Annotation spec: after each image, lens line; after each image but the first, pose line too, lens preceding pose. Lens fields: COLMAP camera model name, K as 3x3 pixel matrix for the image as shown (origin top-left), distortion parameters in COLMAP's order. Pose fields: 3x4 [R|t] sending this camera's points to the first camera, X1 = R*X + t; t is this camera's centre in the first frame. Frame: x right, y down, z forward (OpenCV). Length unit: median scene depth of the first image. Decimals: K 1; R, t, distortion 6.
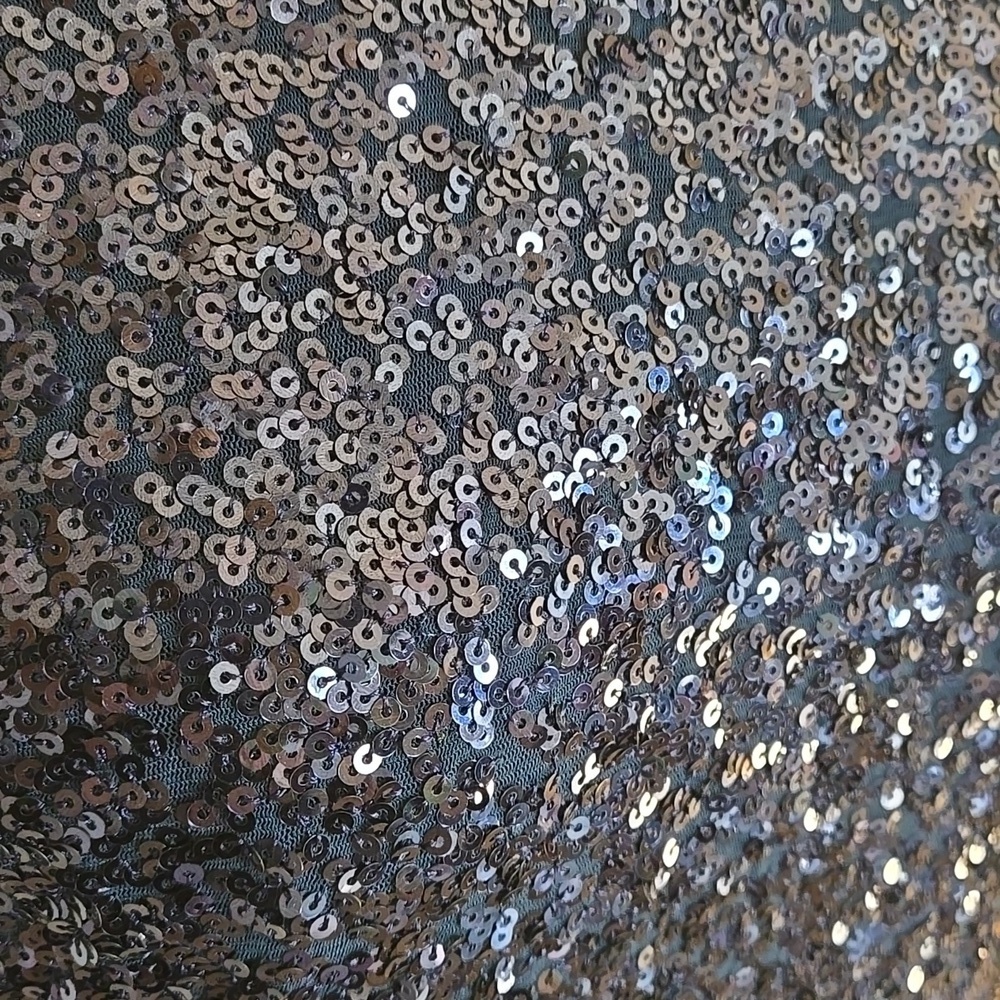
lens RADIAL K [[1459.5, 0, 501.1], [0, 1459.5, 497.6], [0, 0, 1]] dist [0.035344, 0.000000]
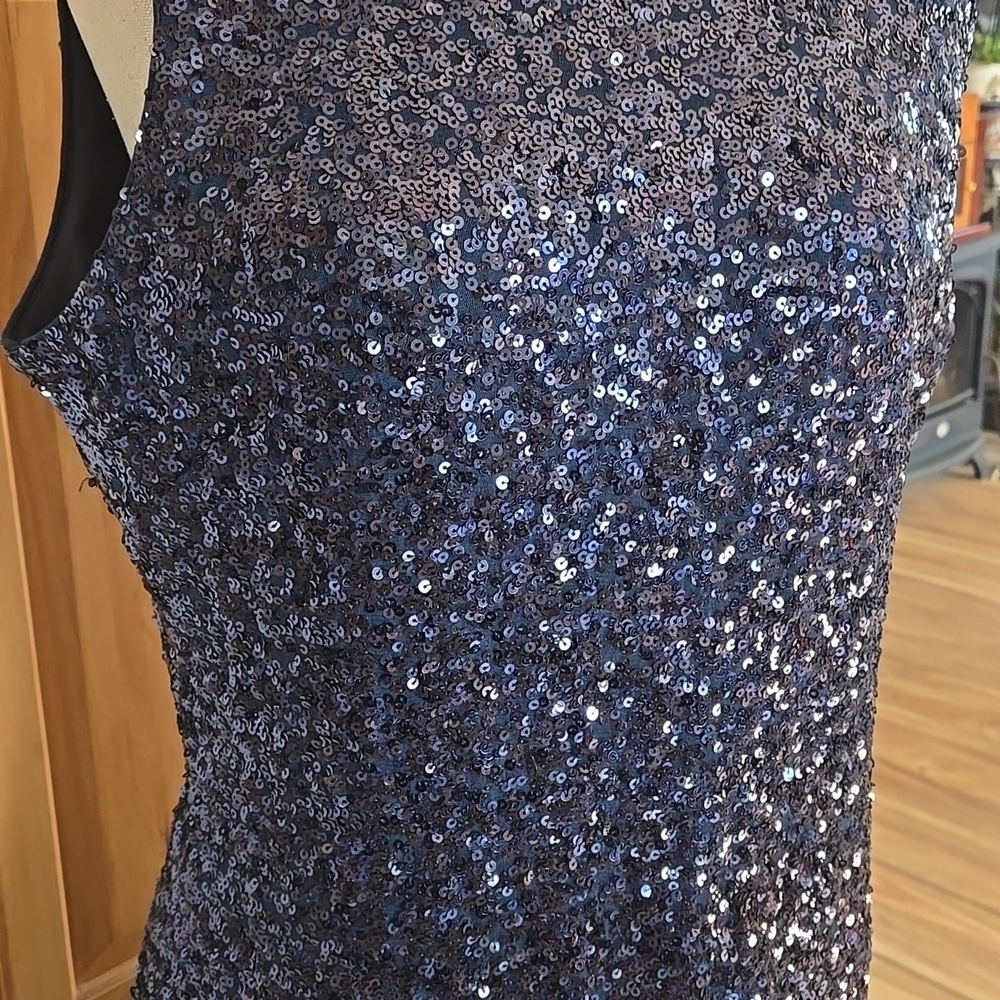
lens RADIAL K [[1459.5, 0, 499.7], [0, 1459.5, 501.8], [0, 0, 1]] dist [0.035344, 0.000000]
pose [[0.964106, 0.062027, -0.258170, 0.680343], [-0.109337, 0.978810, -0.173139, 0.896571], [0.241960, 0.195152, 0.950458, -1.111552]]
